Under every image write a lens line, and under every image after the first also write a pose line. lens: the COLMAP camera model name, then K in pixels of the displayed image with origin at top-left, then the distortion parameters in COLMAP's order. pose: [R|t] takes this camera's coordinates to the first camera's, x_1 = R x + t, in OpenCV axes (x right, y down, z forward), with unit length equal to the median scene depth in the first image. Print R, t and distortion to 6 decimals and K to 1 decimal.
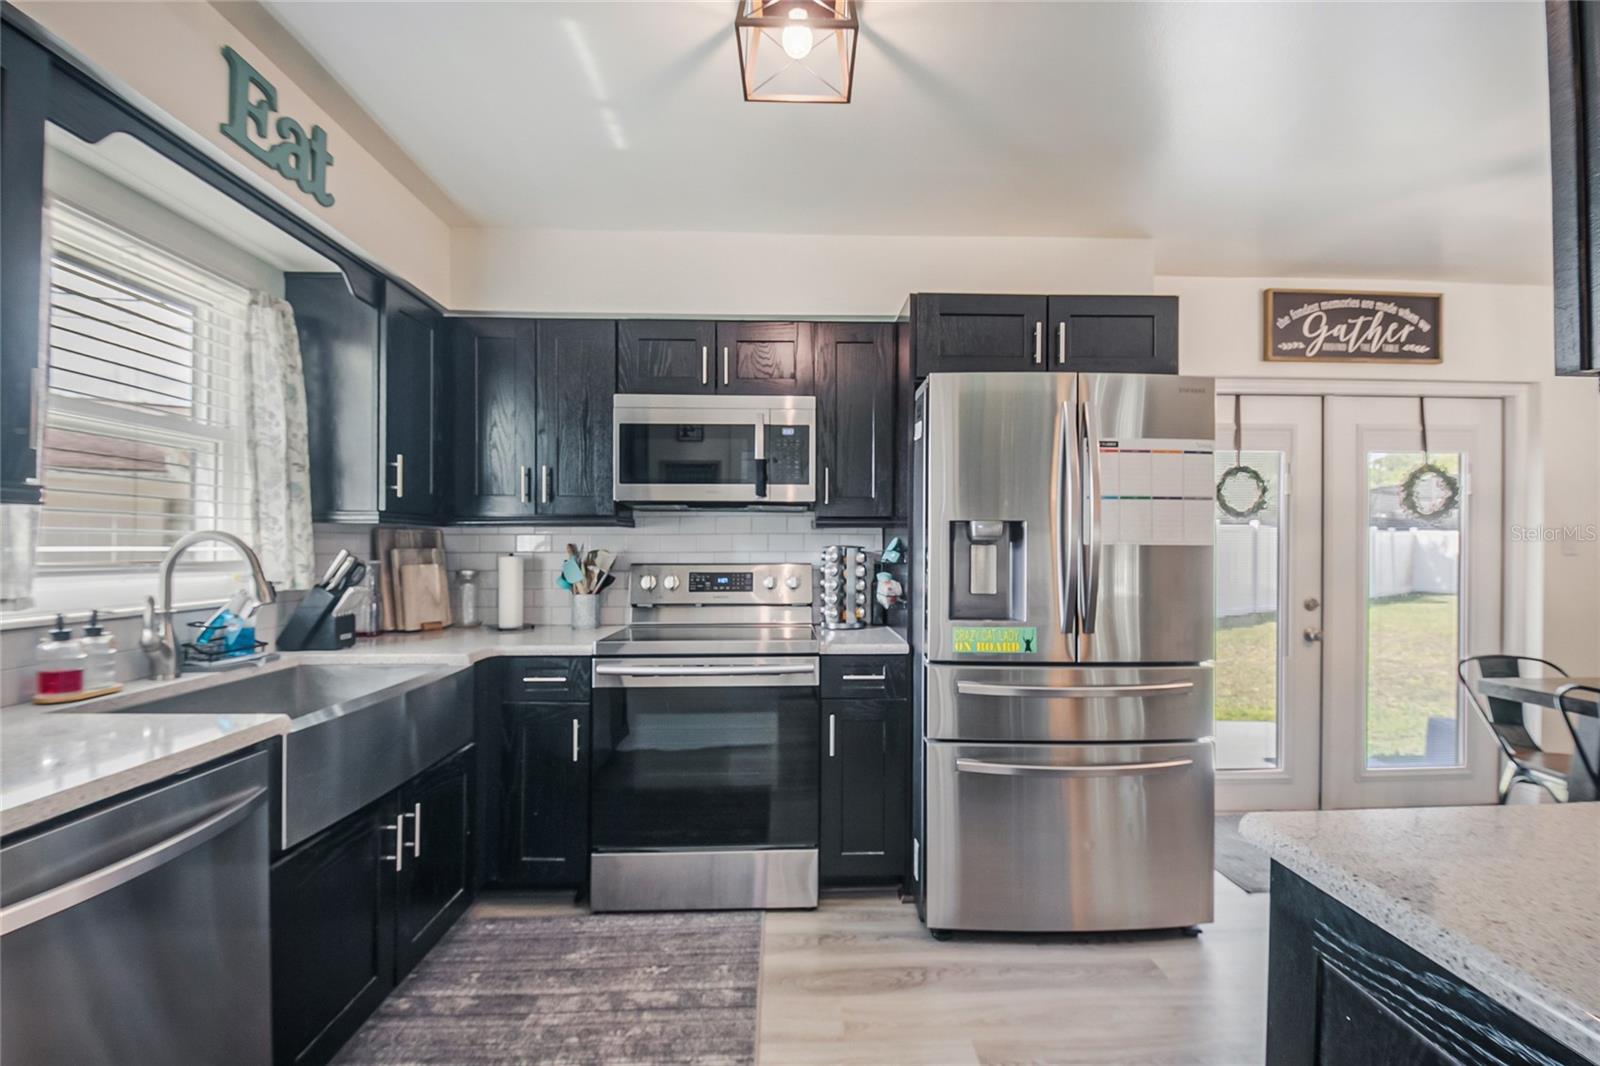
lens RADIAL K [[703.7, 0, 819.7], [0, 703.7, 543.2], [0, 0, 1]] dist [0.006587, -0.014020]
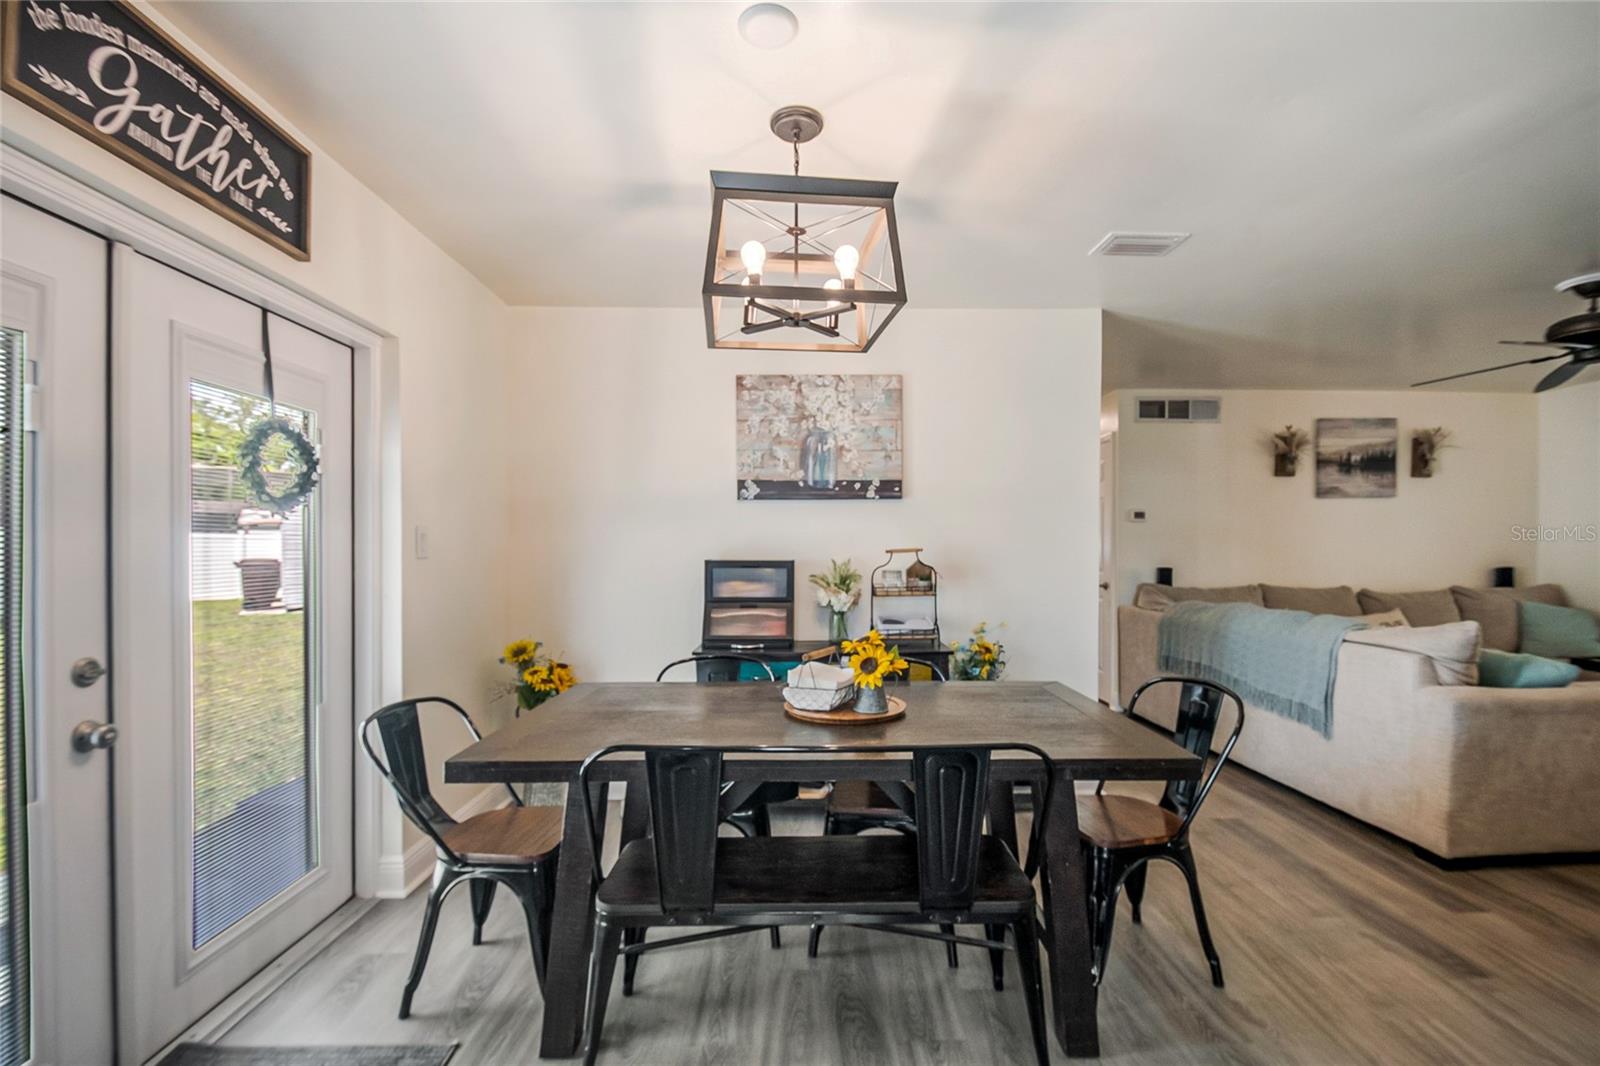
lens RADIAL K [[703.7, 0, 810.0], [0, 703.7, 559.9], [0, 0, 1]] dist [0.006587, -0.014020]
pose [[0.019464, -0.016742, 0.999670, 0.297660], [0.000381, 0.999860, 0.016738, 0.004189], [-0.999810, 0.000055, 0.019468, 0.623025]]
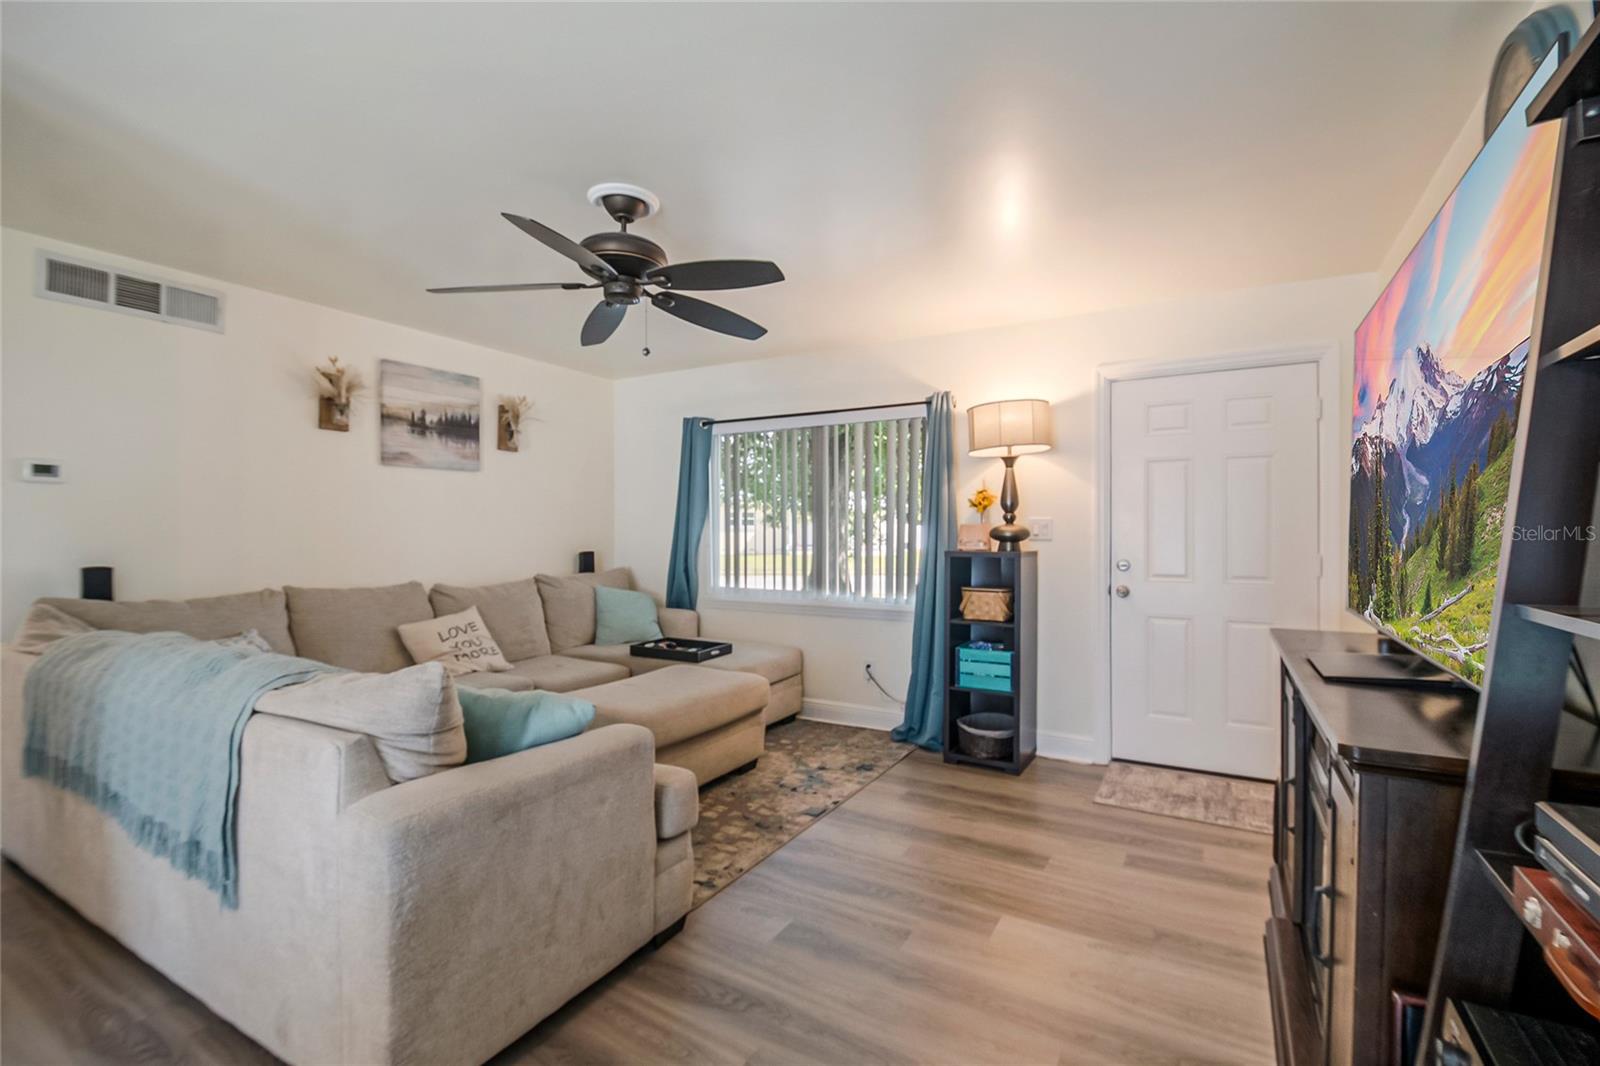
lens RADIAL K [[703.7, 0, 806.2], [0, 703.7, 535.2], [0, 0, 1]] dist [0.006587, -0.014020]
pose [[-0.847226, -0.002406, 0.531228, 0.771853], [-0.000361, 0.999992, 0.003954, 0.005261], [-0.531233, 0.003158, -0.847220, 0.007951]]
